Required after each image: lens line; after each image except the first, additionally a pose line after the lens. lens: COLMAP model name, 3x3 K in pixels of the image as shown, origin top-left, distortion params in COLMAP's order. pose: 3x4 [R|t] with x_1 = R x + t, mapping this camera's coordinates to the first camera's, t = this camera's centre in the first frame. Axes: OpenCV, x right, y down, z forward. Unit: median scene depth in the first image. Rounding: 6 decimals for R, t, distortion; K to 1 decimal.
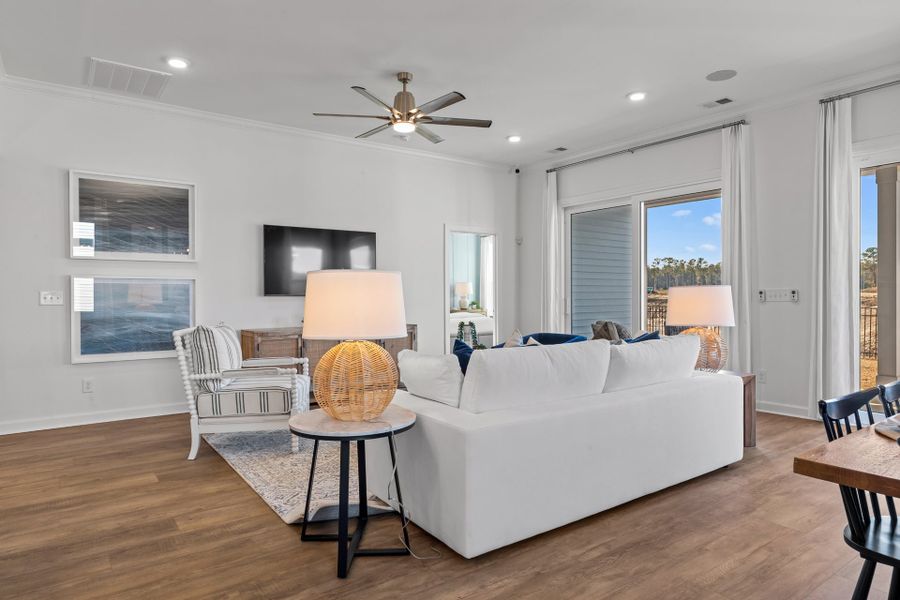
lens RADIAL K [[541.9, 0, 451.7], [0, 541.9, 298.5], [0, 0, 1]] dist [0.004019, -0.001309]
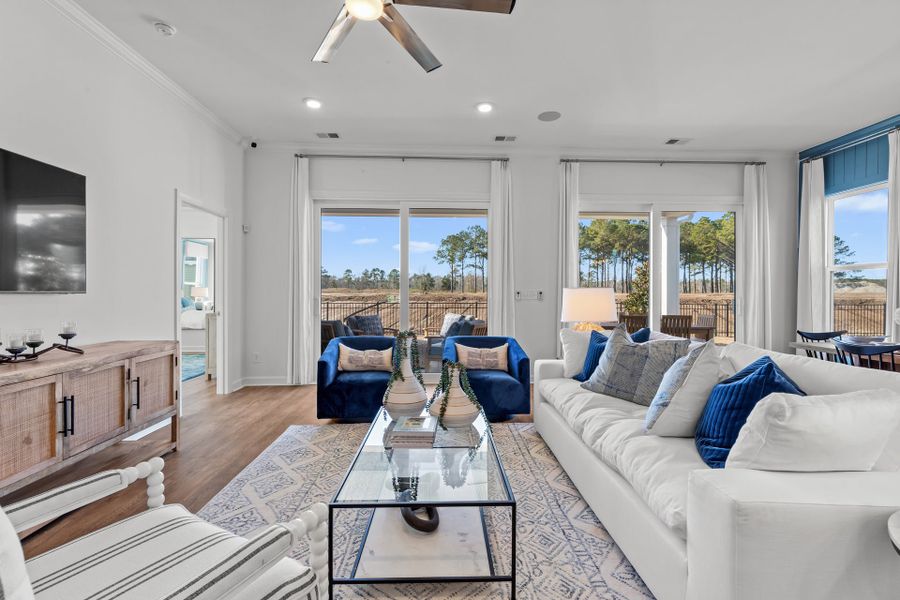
lens RADIAL K [[409.9, 0, 453.0], [0, 409.9, 293.8], [0, 0, 1]] dist [0.003423, 0.000022]
pose [[0.550454, 0.004413, 0.834854, -0.433460], [0.001577, 0.999979, -0.006326, -0.003701], [-0.834864, 0.004799, 0.550435, 0.733327]]
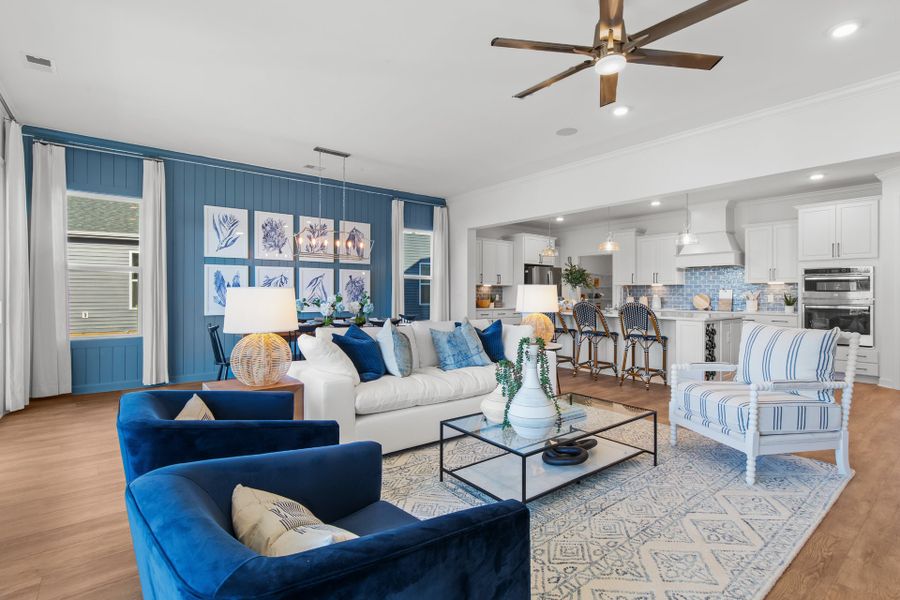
lens RADIAL K [[426.3, 0, 450.0], [0, 426.3, 300.0], [0, 0, 1]] dist [-0.002926, -0.000323]
pose [[-0.999009, 0.005396, -0.044191, 0.167897], [0.004348, 0.999708, 0.023782, -0.017131], [0.044306, 0.023566, -0.998740, 1.684277]]
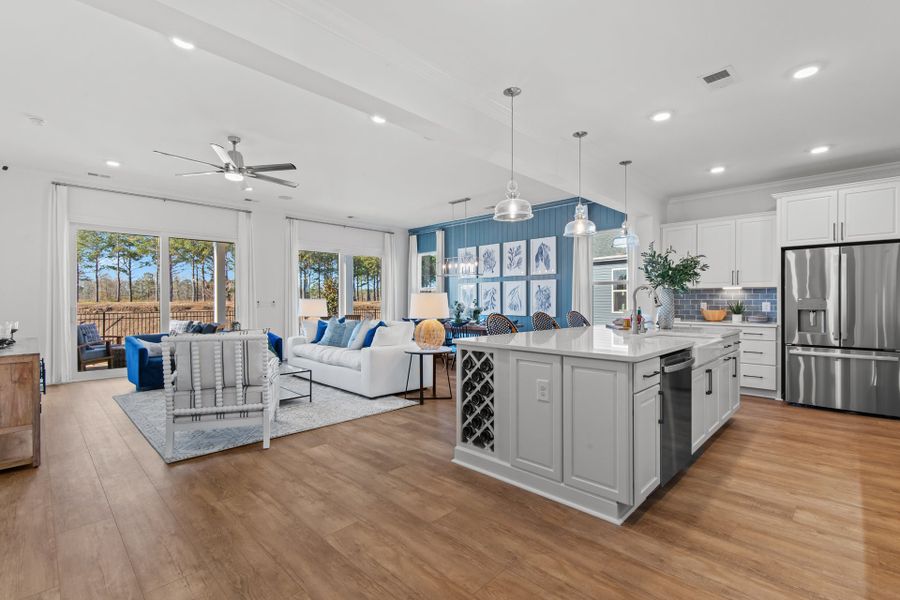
lens RADIAL K [[409.3, 0, 450.0], [0, 409.3, 300.0], [0, 0, 1]] dist [0.011980, -0.000134]
pose [[-0.161233, 0.008625, 0.986879, -1.262279], [0.010909, 0.999916, -0.006956, -0.000583], [-0.986856, 0.009644, -0.161314, 0.693449]]
